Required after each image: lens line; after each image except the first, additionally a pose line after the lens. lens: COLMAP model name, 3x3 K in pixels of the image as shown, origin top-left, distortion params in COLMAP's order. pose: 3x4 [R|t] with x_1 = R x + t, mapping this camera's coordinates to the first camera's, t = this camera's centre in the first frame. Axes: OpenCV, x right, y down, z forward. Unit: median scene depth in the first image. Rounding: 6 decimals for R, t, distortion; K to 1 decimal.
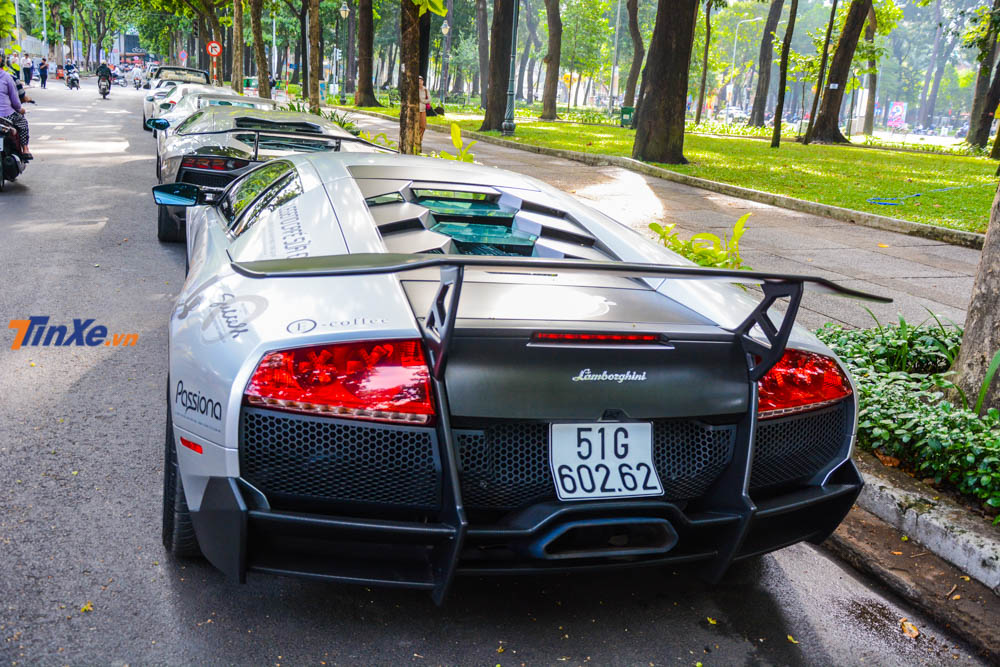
lens RADIAL K [[953.3, 0, 500.0], [0, 953.3, 333.5], [0, 0, 1]] dist [-0.099468, 0.249314]
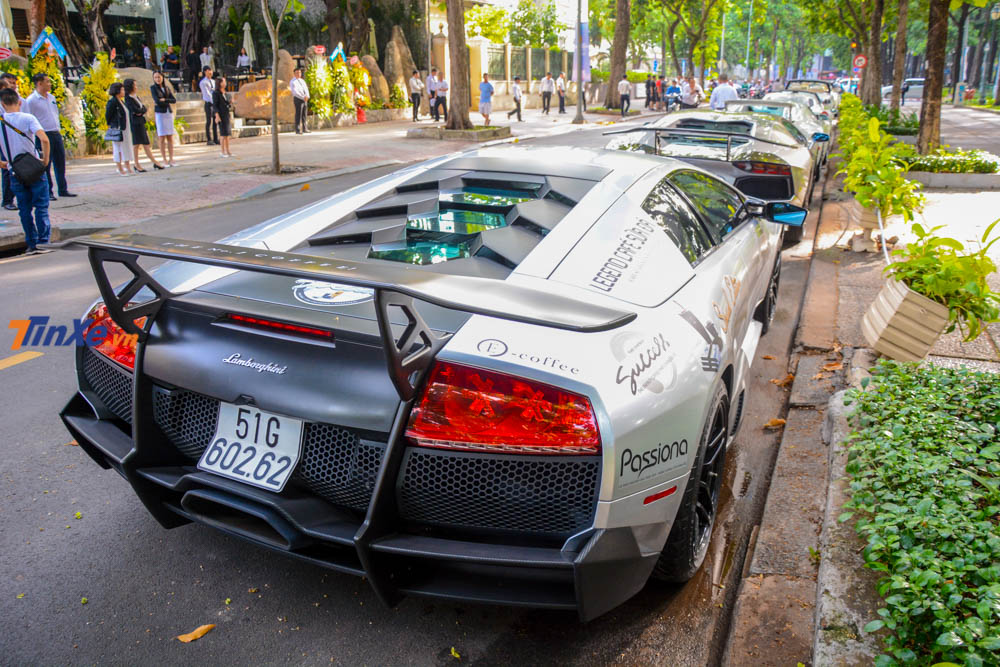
lens RADIAL K [[785.1, 0, 500.0], [0, 785.1, 333.5], [0, 0, 1]] dist [-0.159874, 0.134830]
pose [[0.720846, 0.133003, -0.680215, 0.521216], [-0.103563, 0.991067, 0.084035, -0.050937], [0.685315, 0.009868, 0.728180, 0.348787]]
